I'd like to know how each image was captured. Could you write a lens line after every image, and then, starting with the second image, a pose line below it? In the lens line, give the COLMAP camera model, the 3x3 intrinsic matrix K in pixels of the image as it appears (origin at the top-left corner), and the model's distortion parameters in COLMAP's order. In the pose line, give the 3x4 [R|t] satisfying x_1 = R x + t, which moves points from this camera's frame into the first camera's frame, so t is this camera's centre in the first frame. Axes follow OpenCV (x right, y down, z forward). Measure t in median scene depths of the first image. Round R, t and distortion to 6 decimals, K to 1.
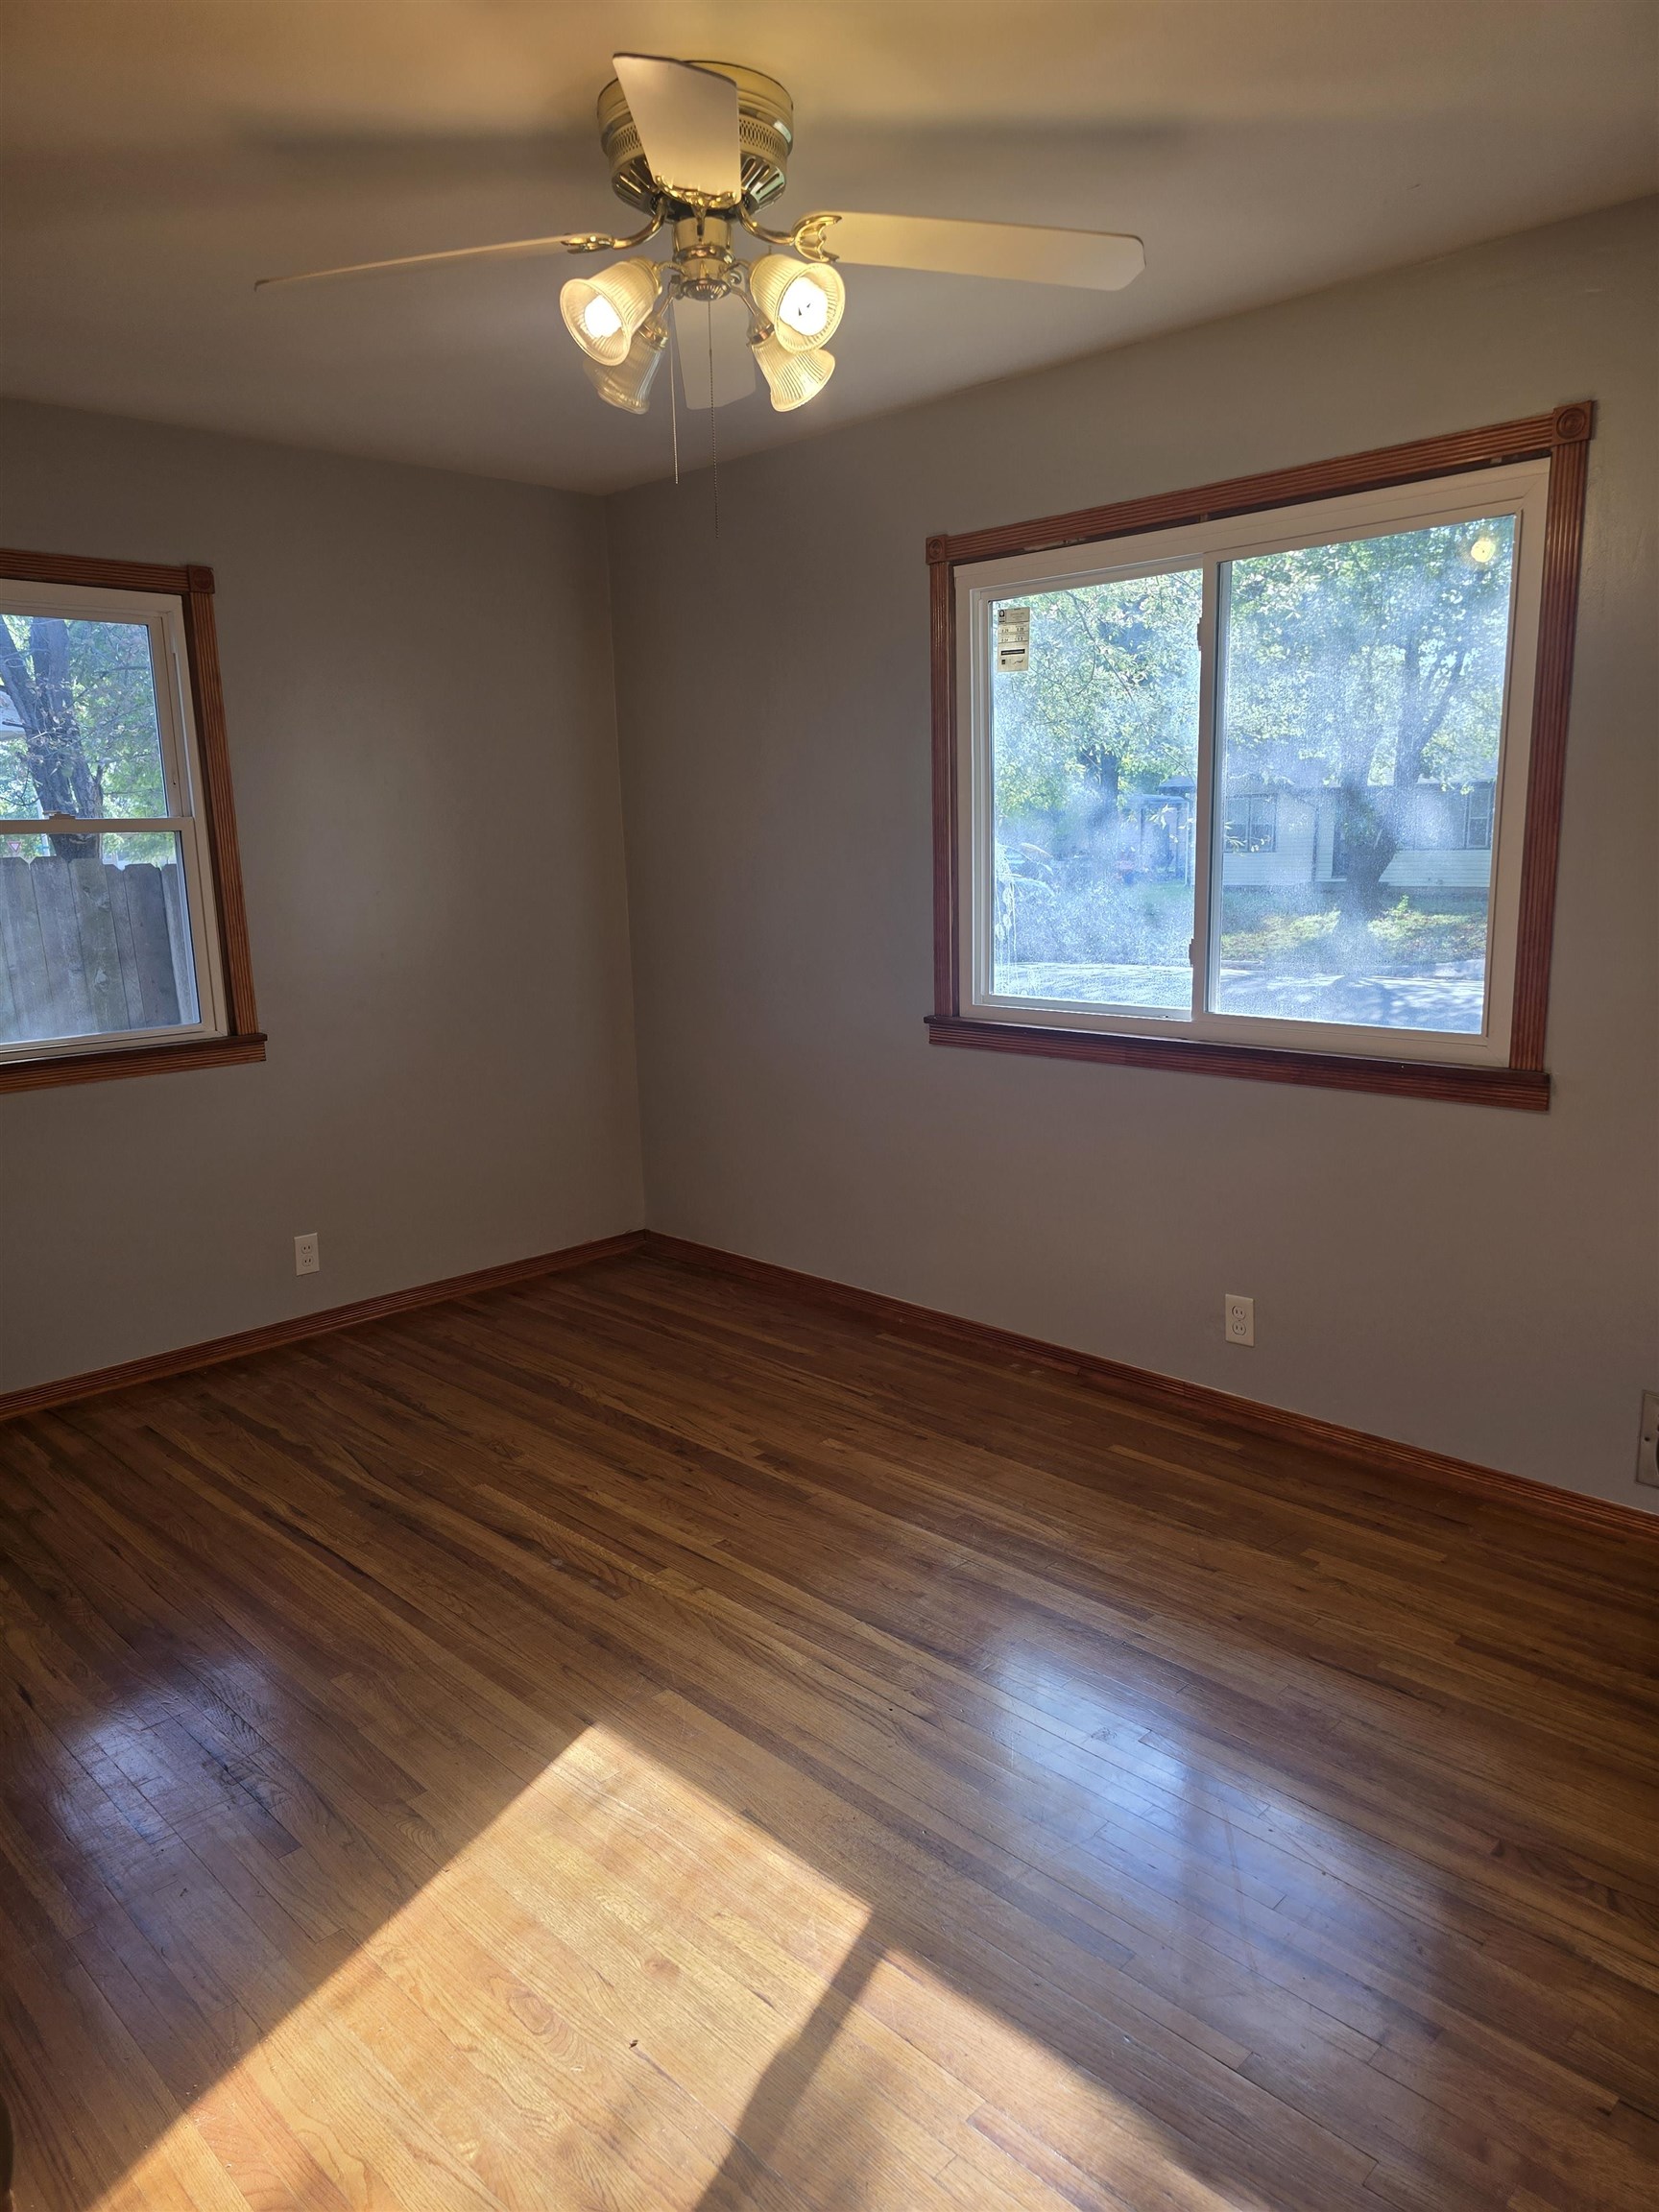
lens RADIAL K [[1493.1, 0, 838.0], [0, 1493.1, 1134.8], [0, 0, 1]] dist [0.061696, -0.052281]
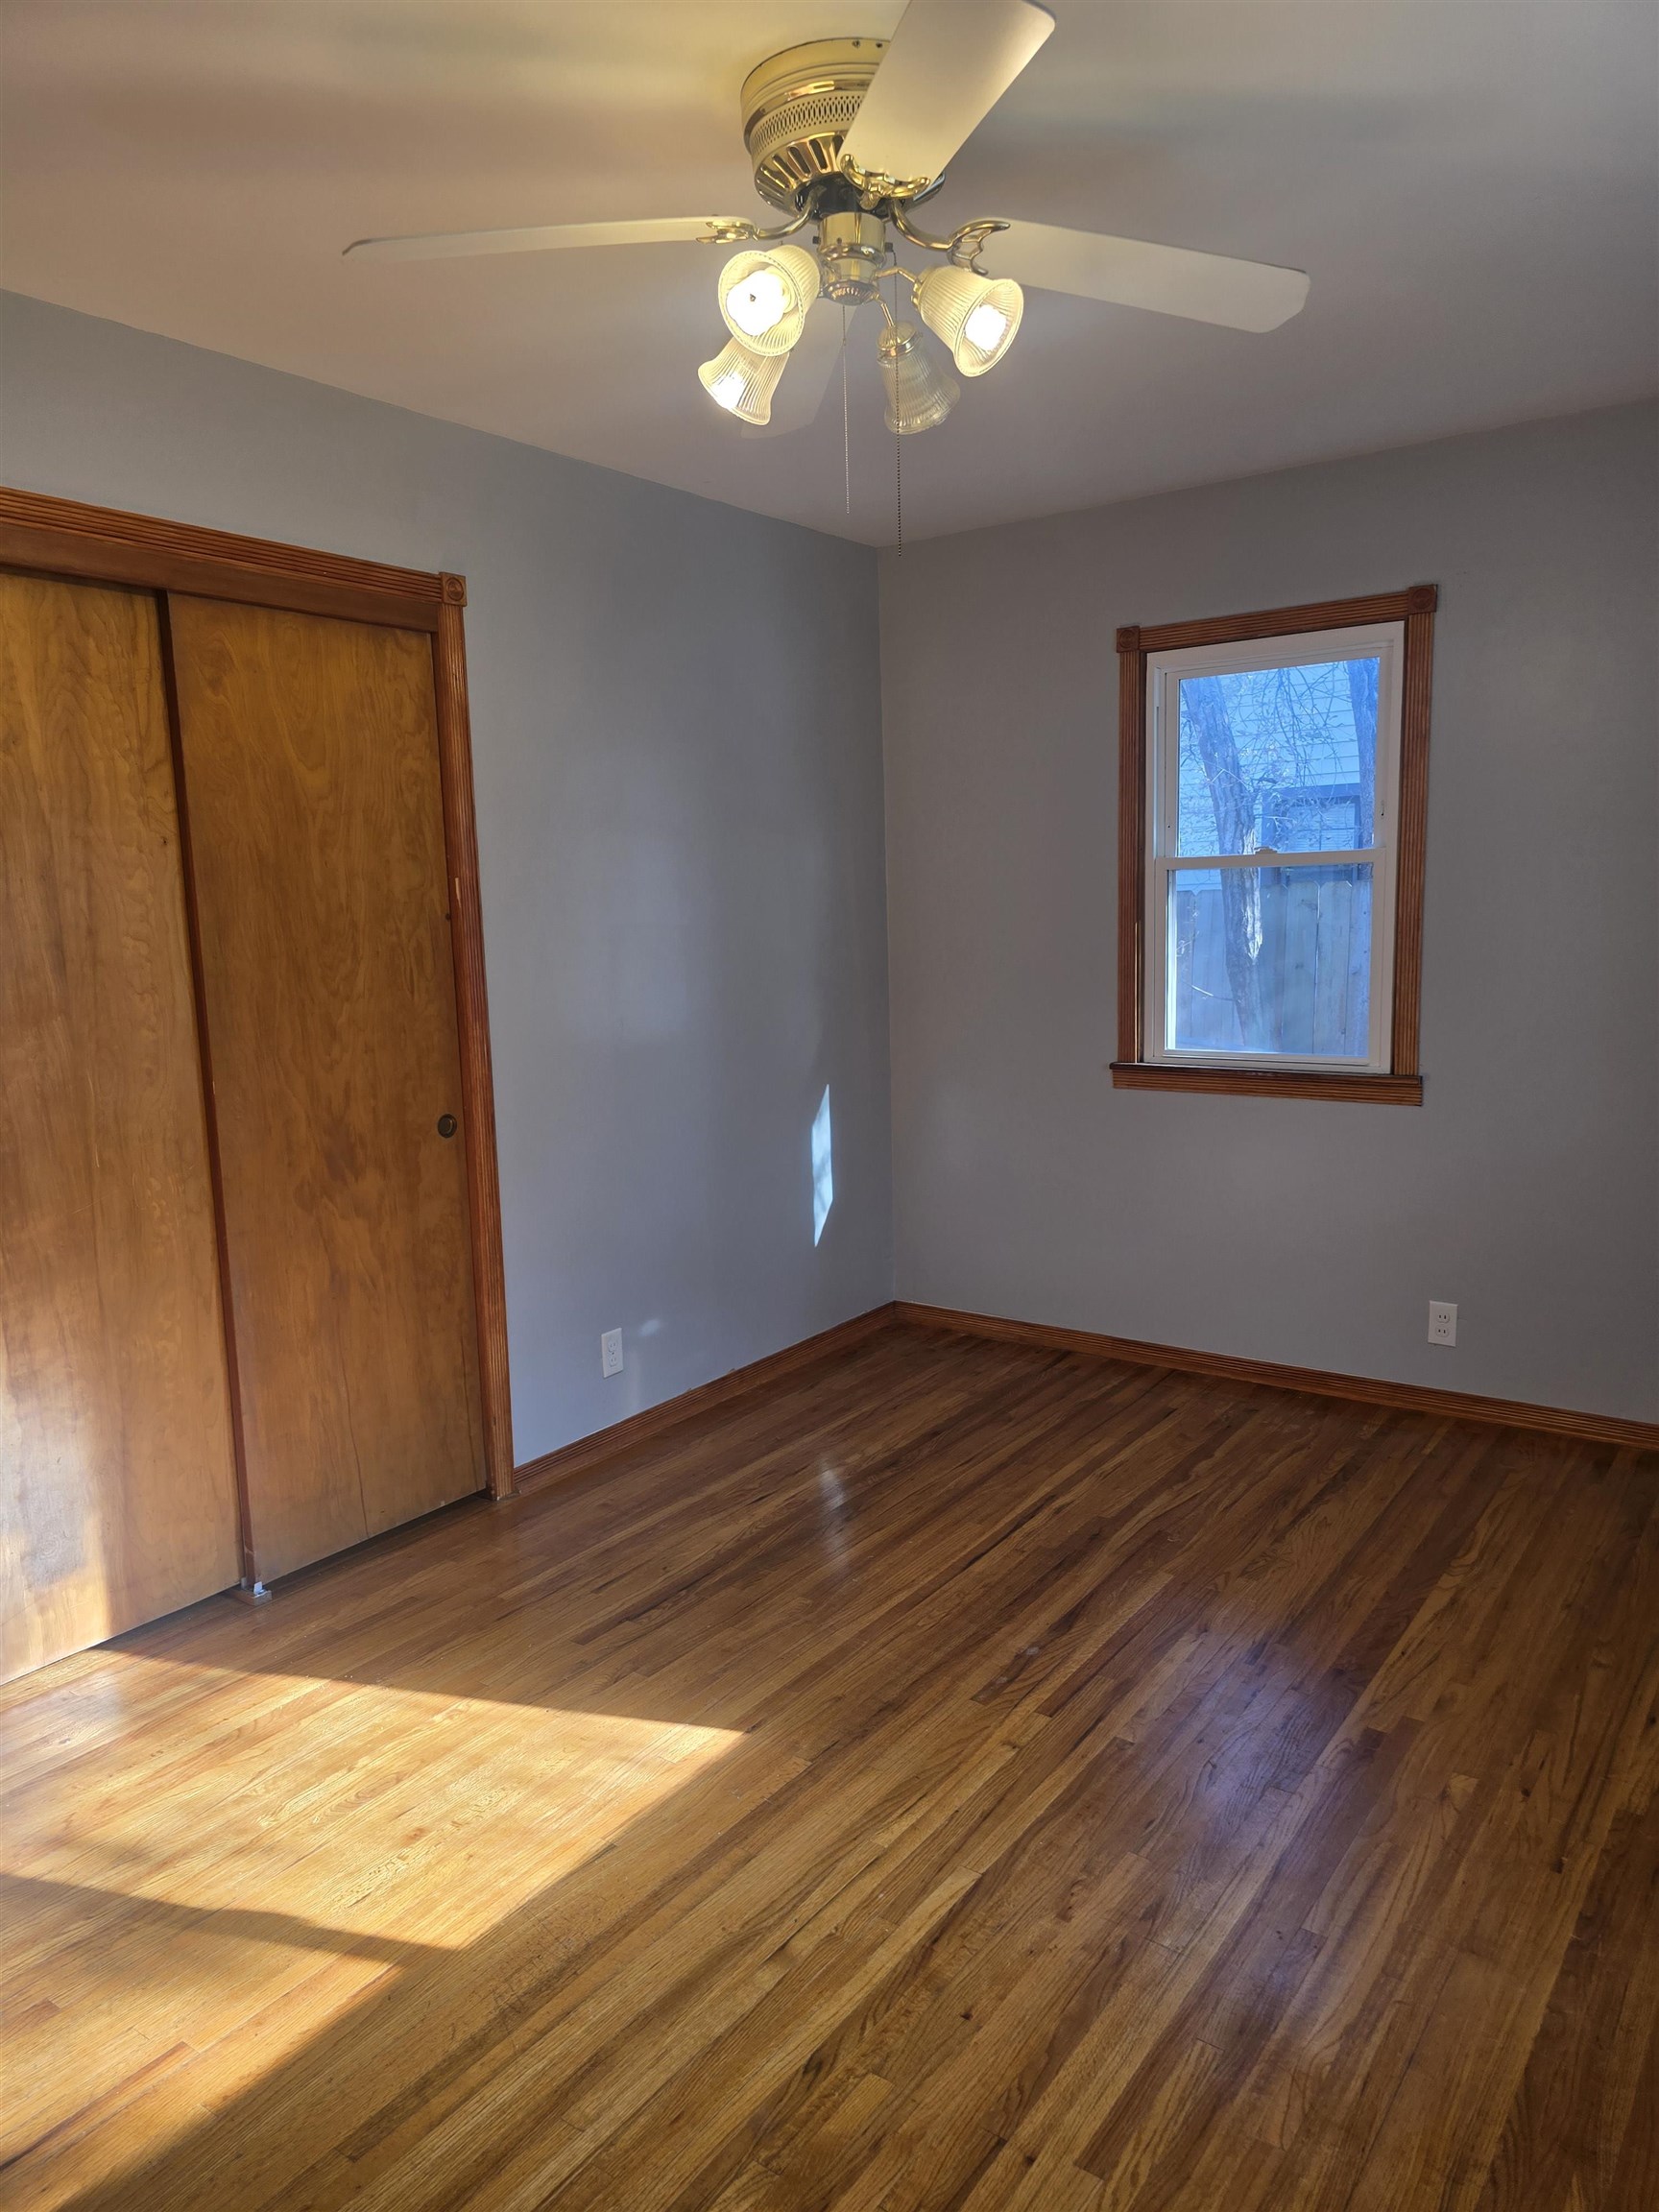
lens RADIAL K [[1493.1, 0, 838.0], [0, 1493.1, 1134.8], [0, 0, 1]] dist [0.061696, -0.052281]
pose [[0.170087, 0.178737, -0.969084, 0.572818], [-0.177205, 0.972930, 0.148344, -0.130788], [0.969365, 0.146495, 0.197156, 0.576210]]
